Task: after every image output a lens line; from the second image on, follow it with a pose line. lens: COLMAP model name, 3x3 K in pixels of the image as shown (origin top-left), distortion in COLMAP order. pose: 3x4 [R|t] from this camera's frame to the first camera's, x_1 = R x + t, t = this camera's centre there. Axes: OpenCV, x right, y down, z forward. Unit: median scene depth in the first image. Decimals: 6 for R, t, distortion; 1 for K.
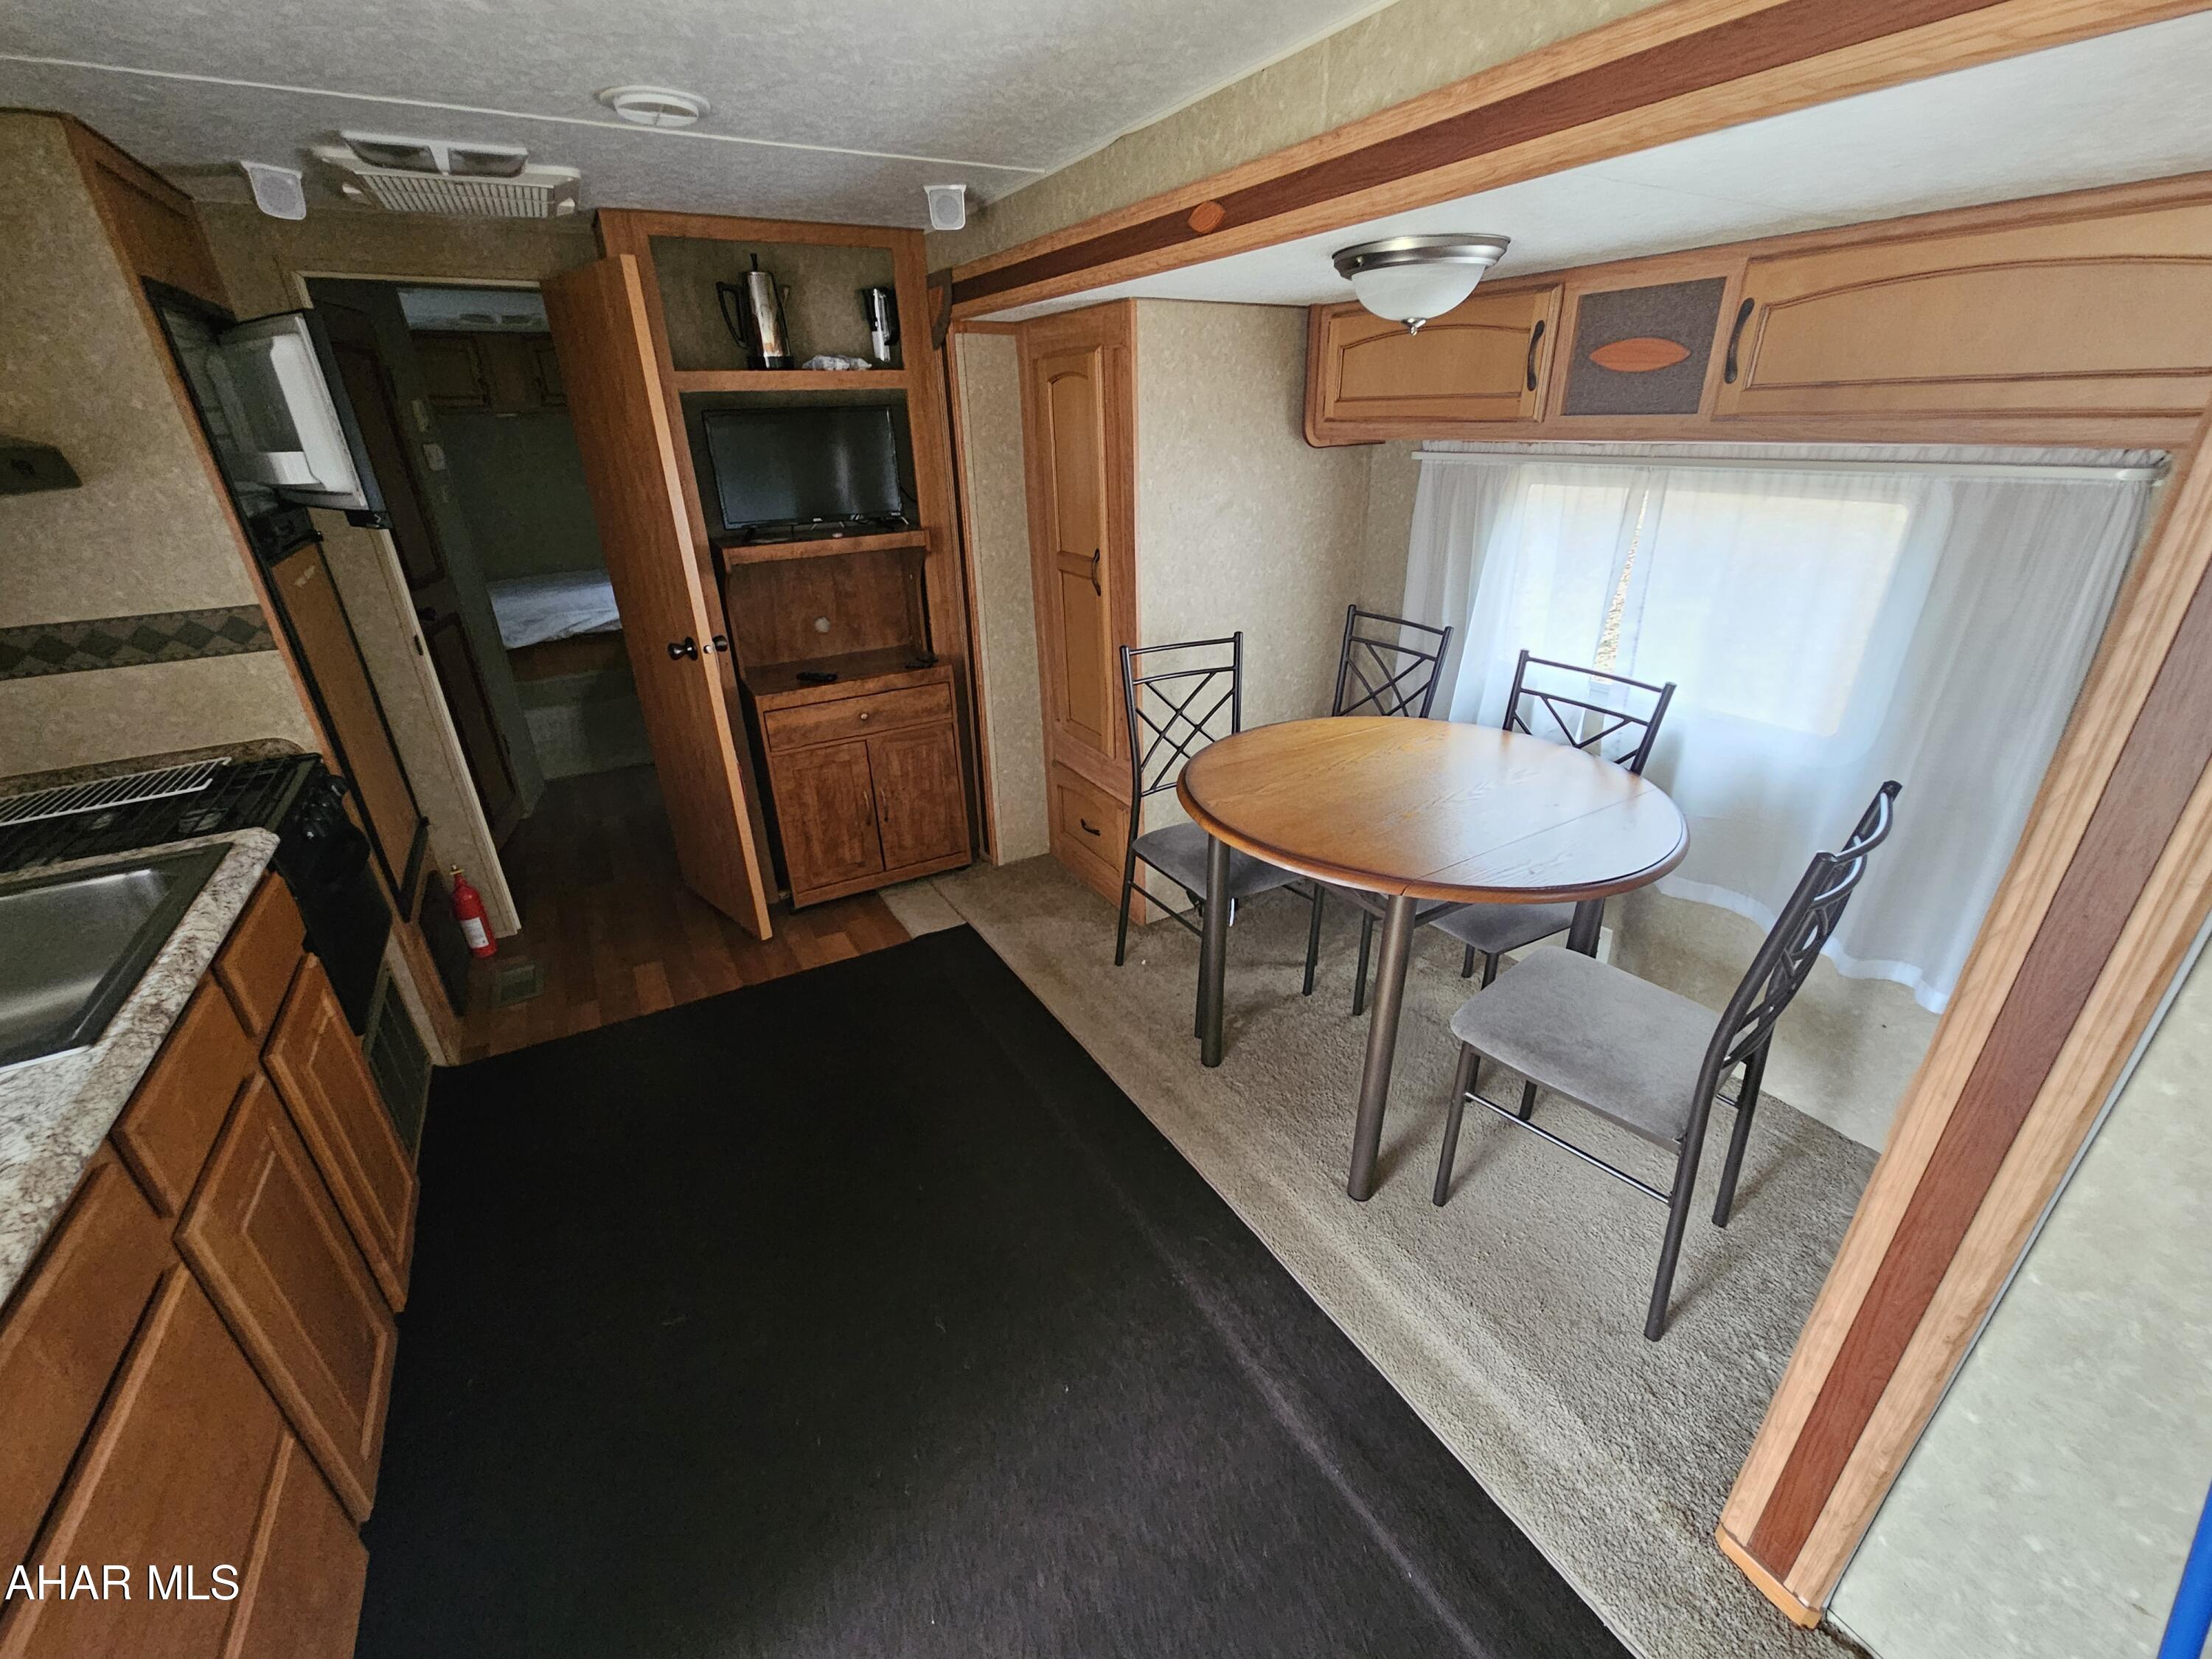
lens RADIAL K [[913.6, 0, 1105.4], [0, 913.6, 832.3], [0, 0, 1]] dist [-0.000588, 0.000702]
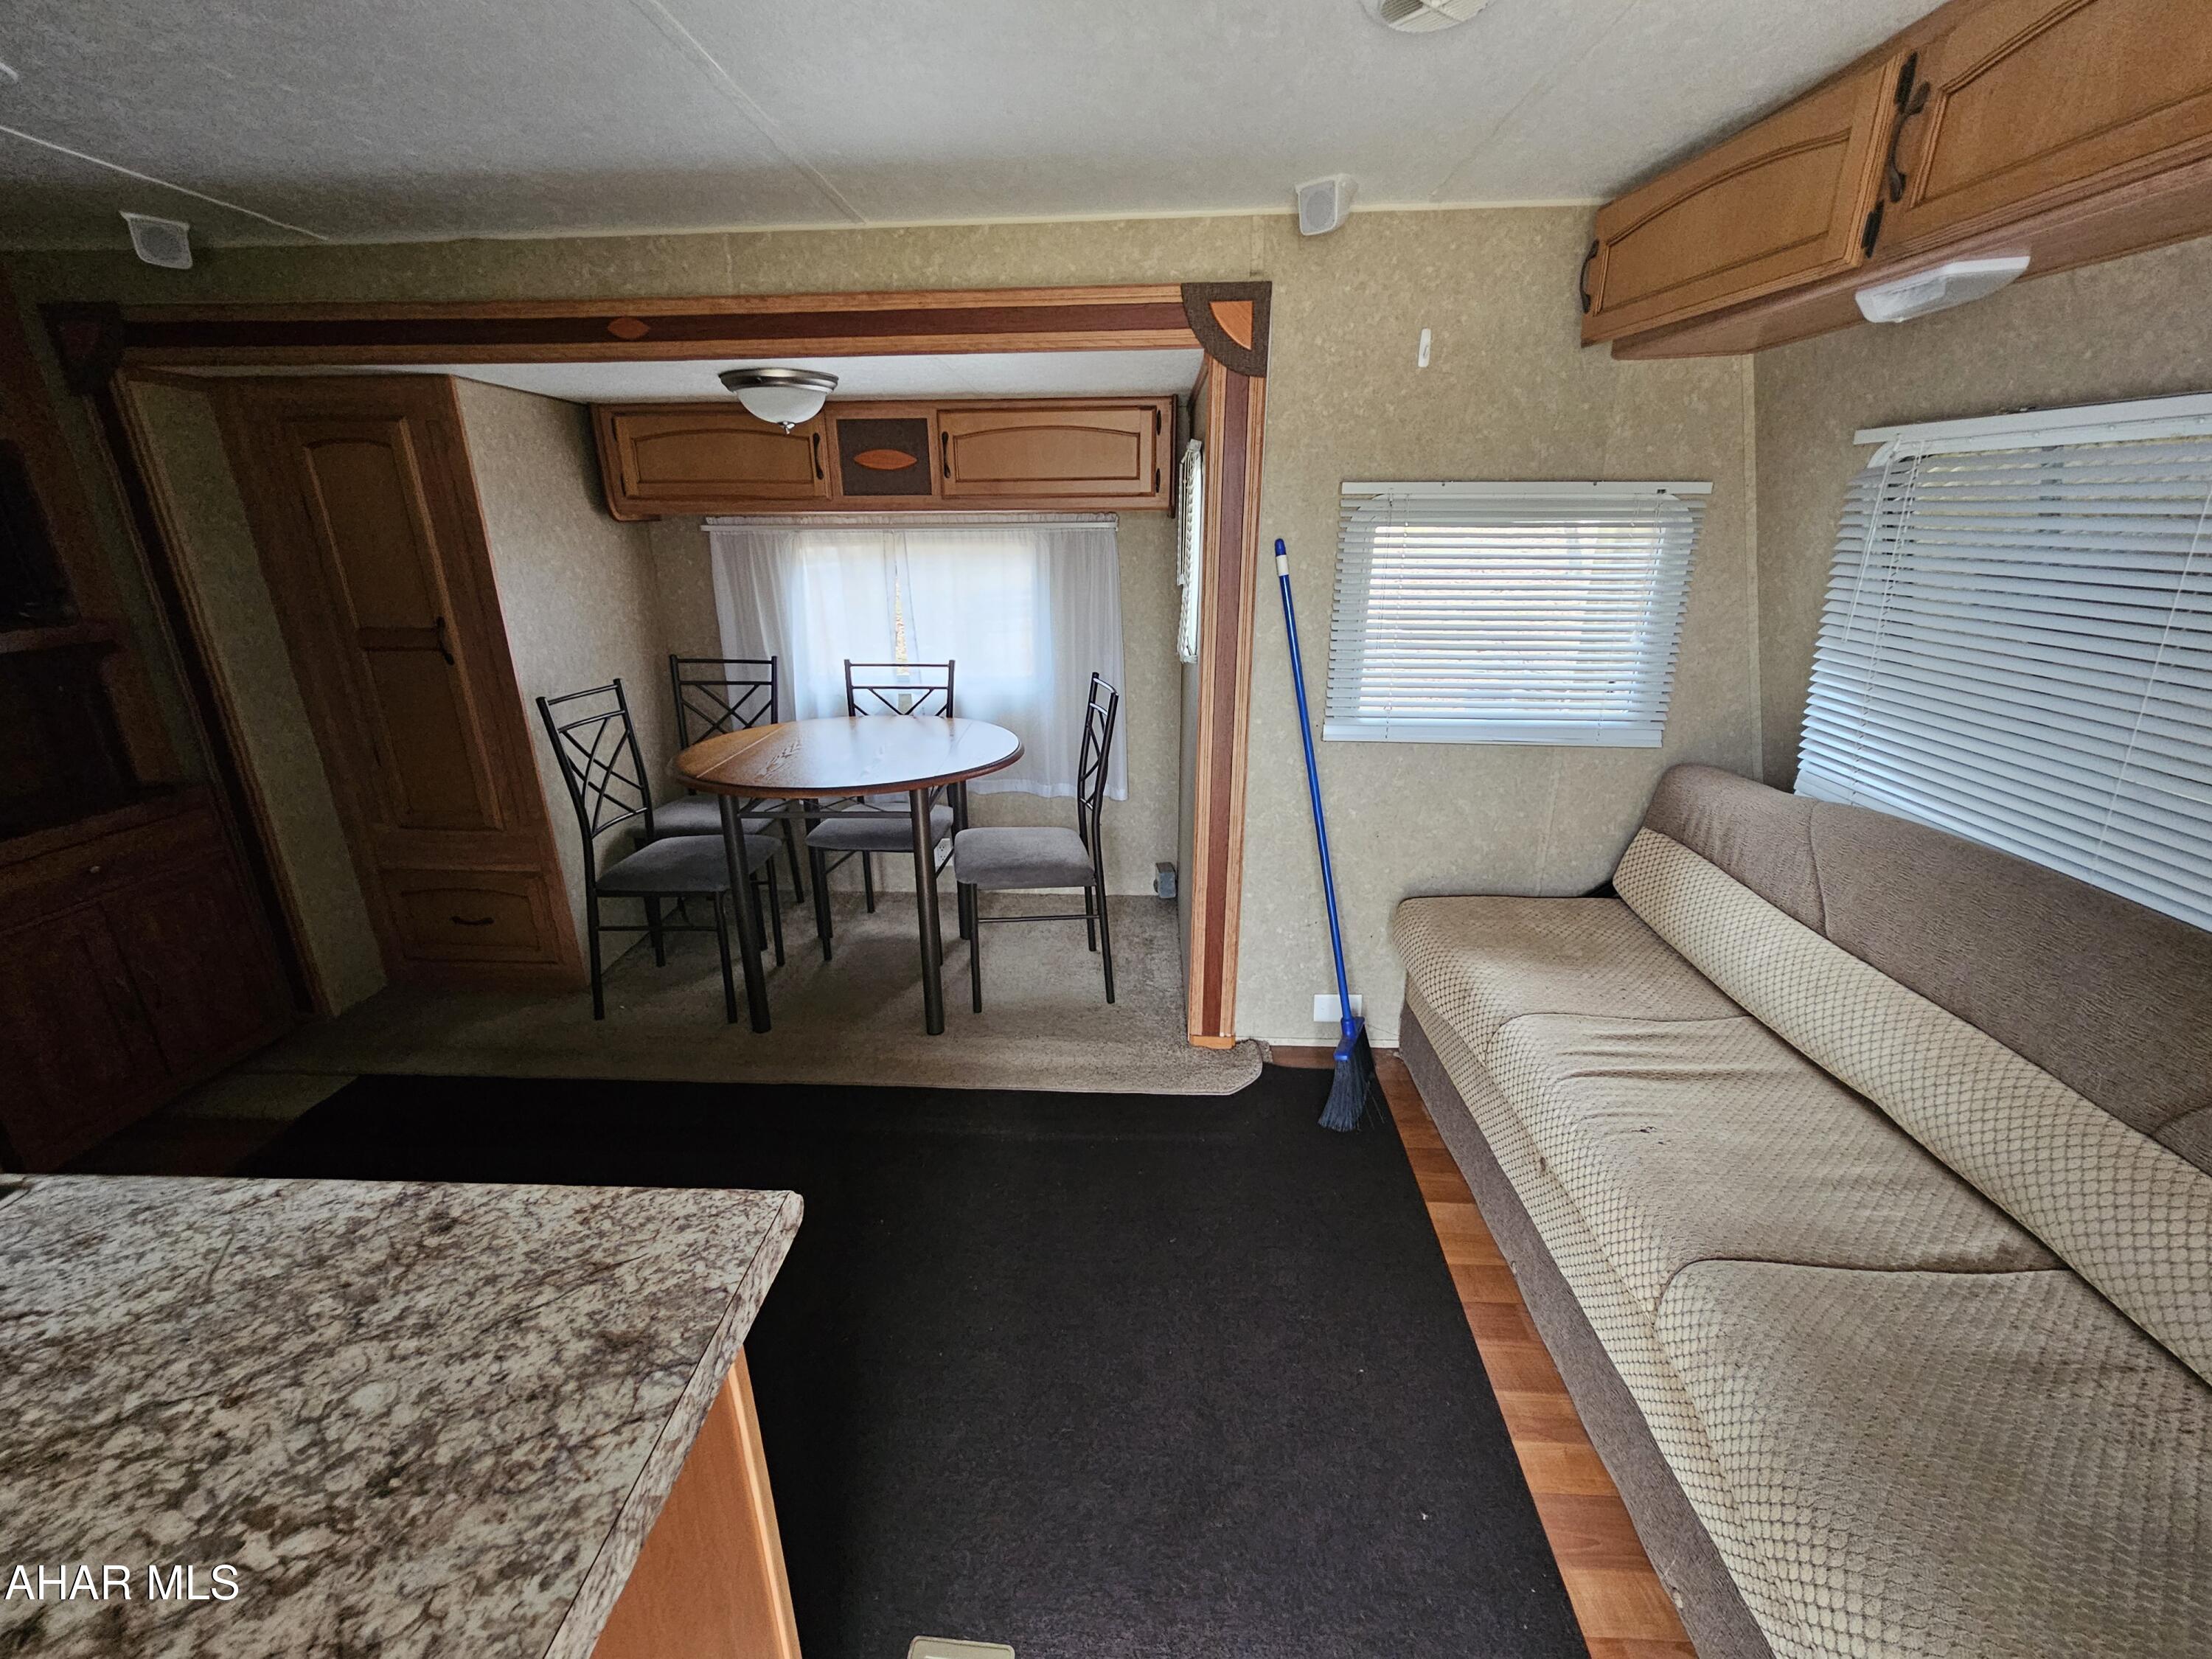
lens RADIAL K [[913.6, 0, 1102.2], [0, 913.6, 832.3], [0, 0, 1]] dist [-0.000588, 0.000702]
pose [[0.538570, -0.251587, 0.804143, -0.570312], [0.345443, 0.936415, 0.061613, 0.107487], [-0.768513, 0.244603, 0.591234, -0.073804]]
